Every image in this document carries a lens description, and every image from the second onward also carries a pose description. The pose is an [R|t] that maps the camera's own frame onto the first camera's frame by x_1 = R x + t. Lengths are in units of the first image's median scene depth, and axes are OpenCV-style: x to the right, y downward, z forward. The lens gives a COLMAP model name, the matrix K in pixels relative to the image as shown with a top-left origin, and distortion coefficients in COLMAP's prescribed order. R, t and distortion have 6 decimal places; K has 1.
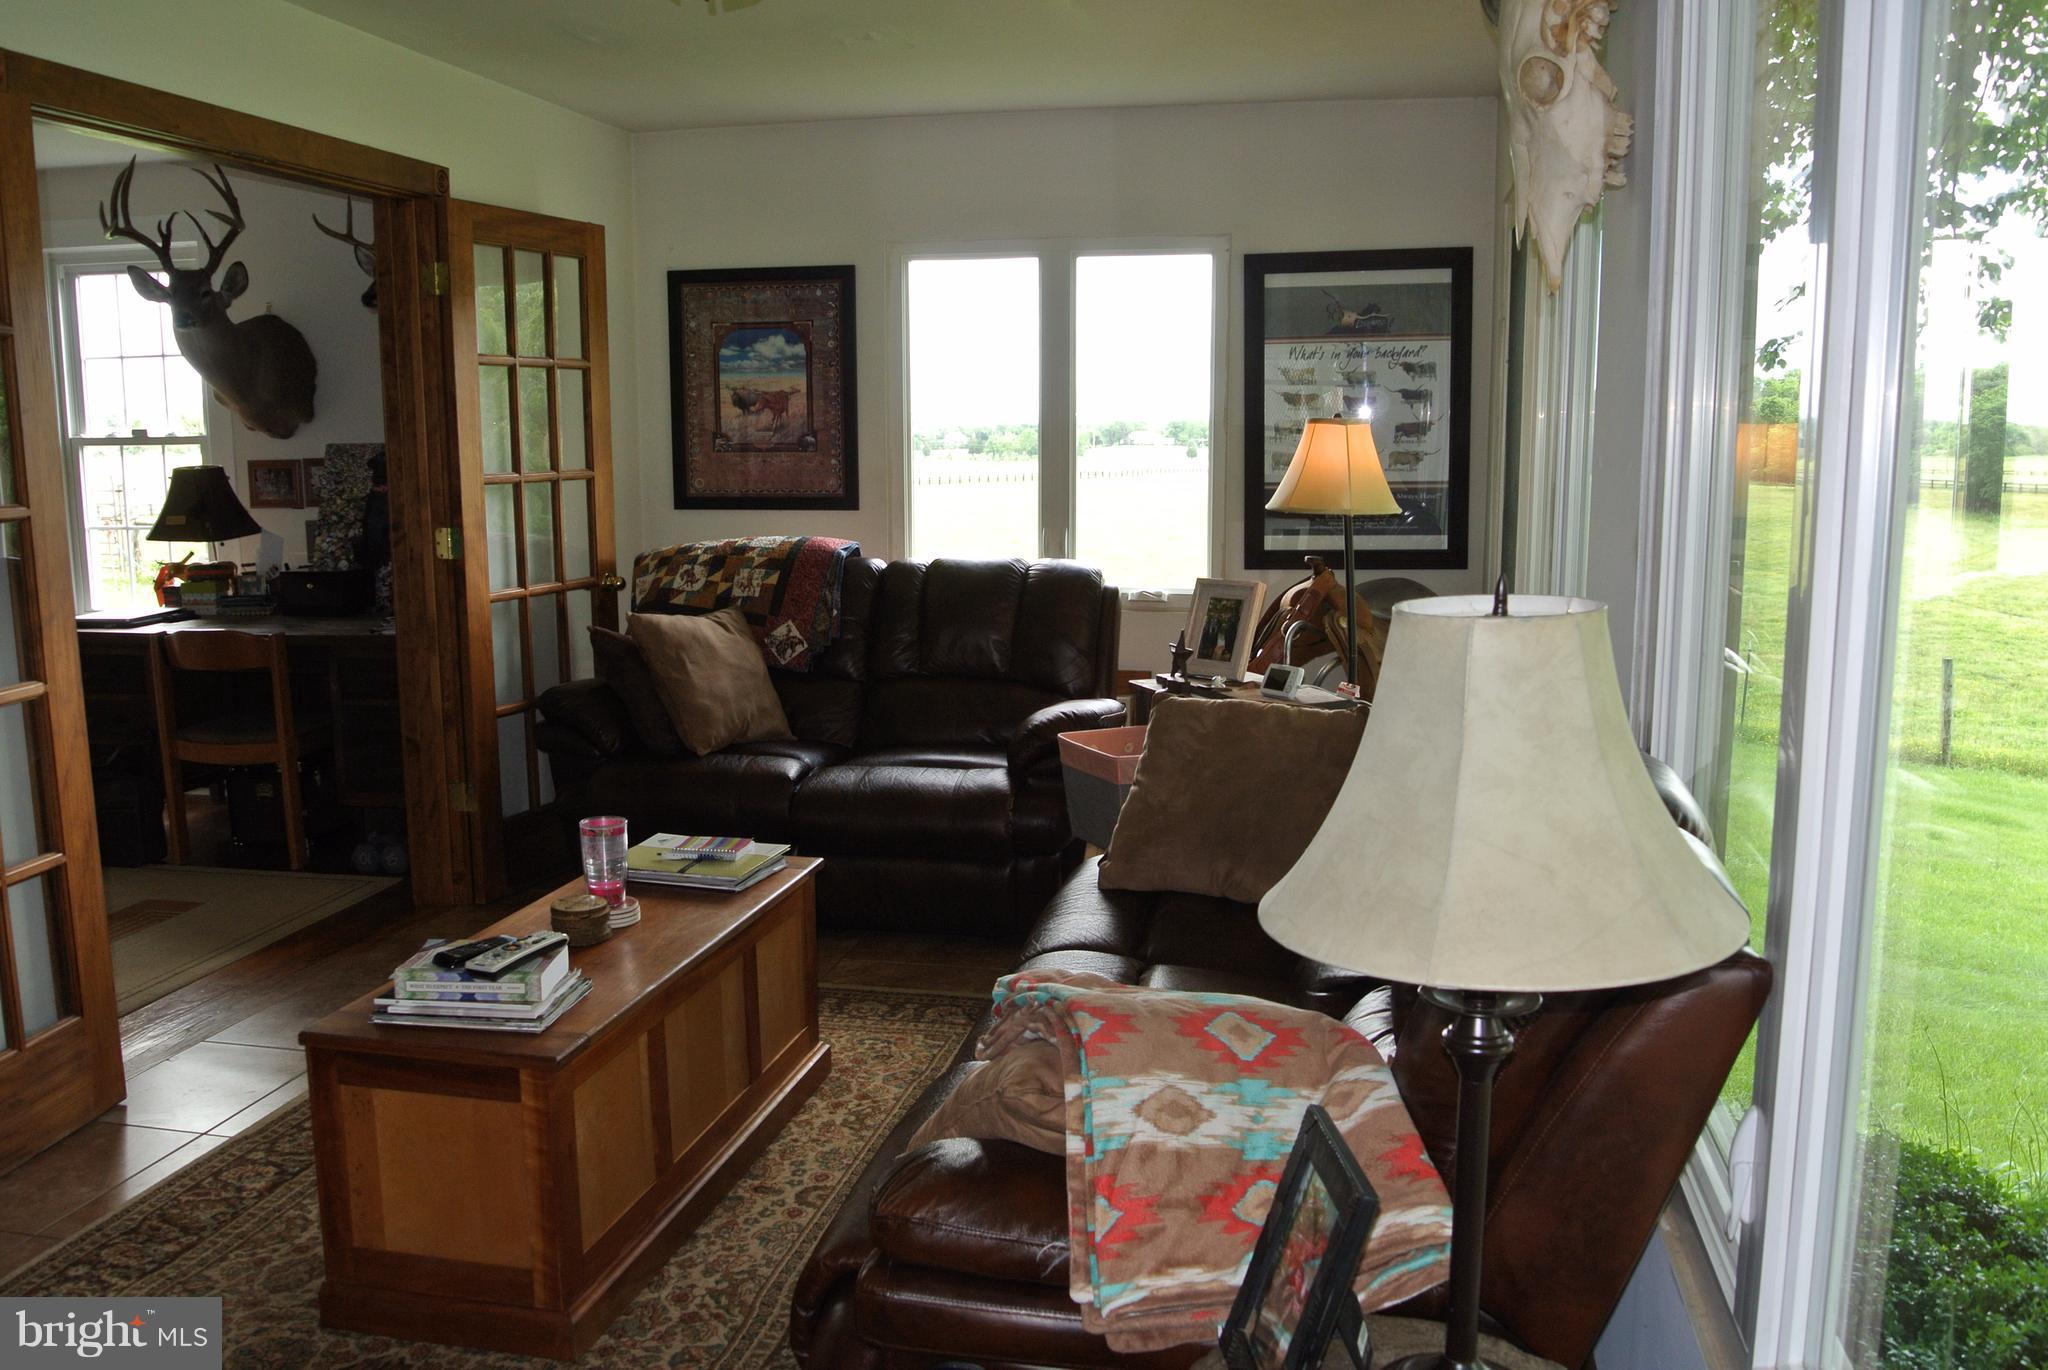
lens RADIAL K [[1677.3, 0, 998.6], [0, 1677.3, 708.4], [0, 0, 1]] dist [-0.067241, 0.009408]
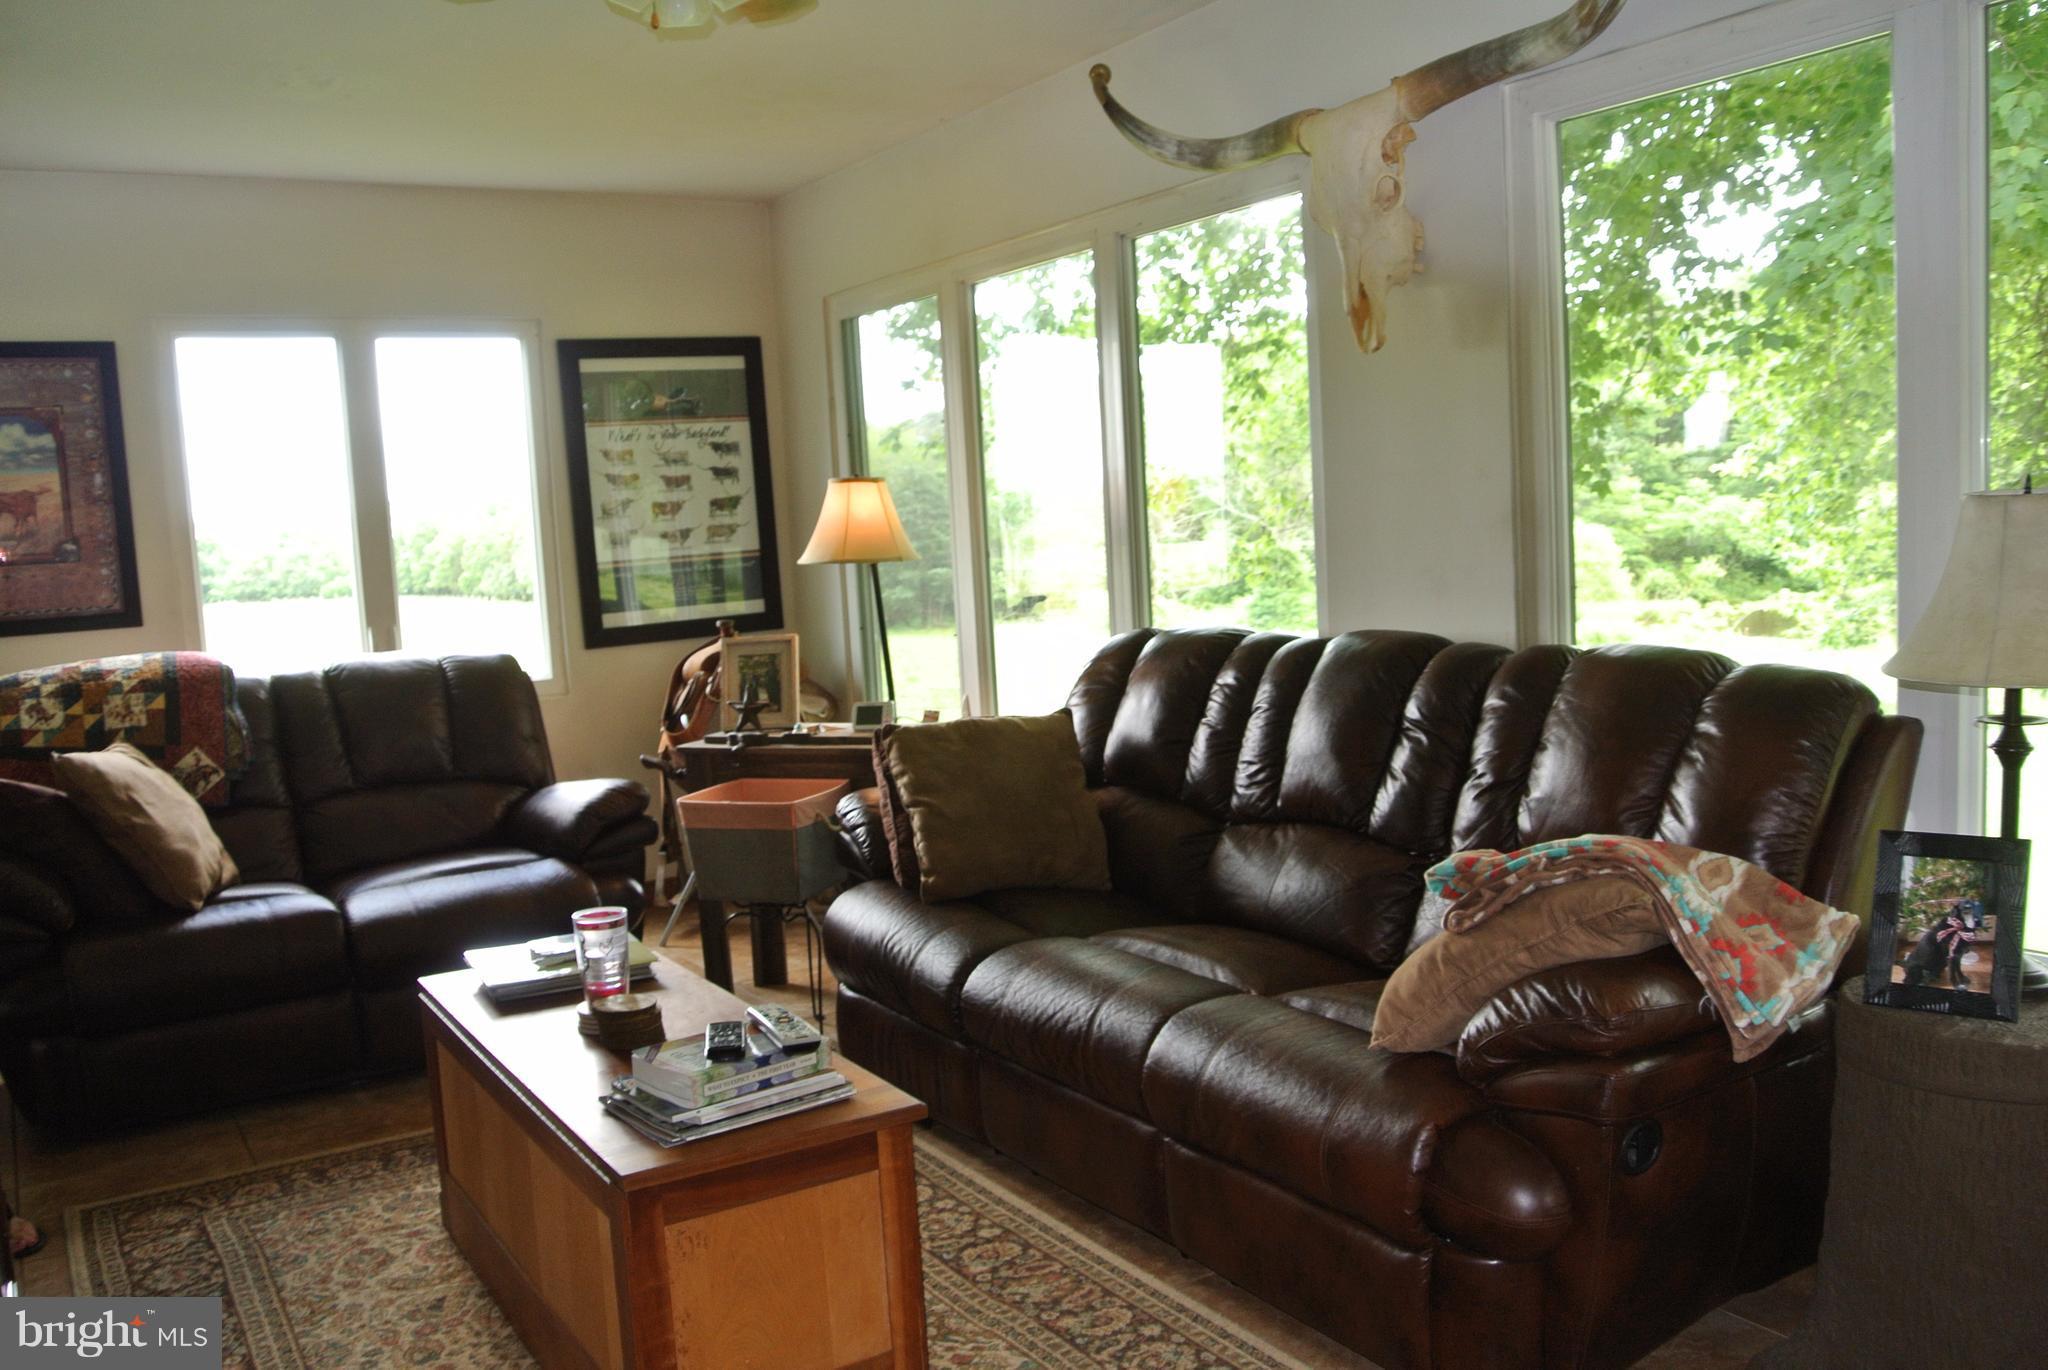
lens RADIAL K [[1677.3, 0, 998.6], [0, 1677.3, 708.4], [0, 0, 1]] dist [-0.067241, 0.009408]
pose [[0.721589, -0.113137, 0.683014, -0.375771], [0.162898, 0.986605, -0.008673, 0.001152], [-0.672884, 0.117521, 0.730353, 0.108075]]
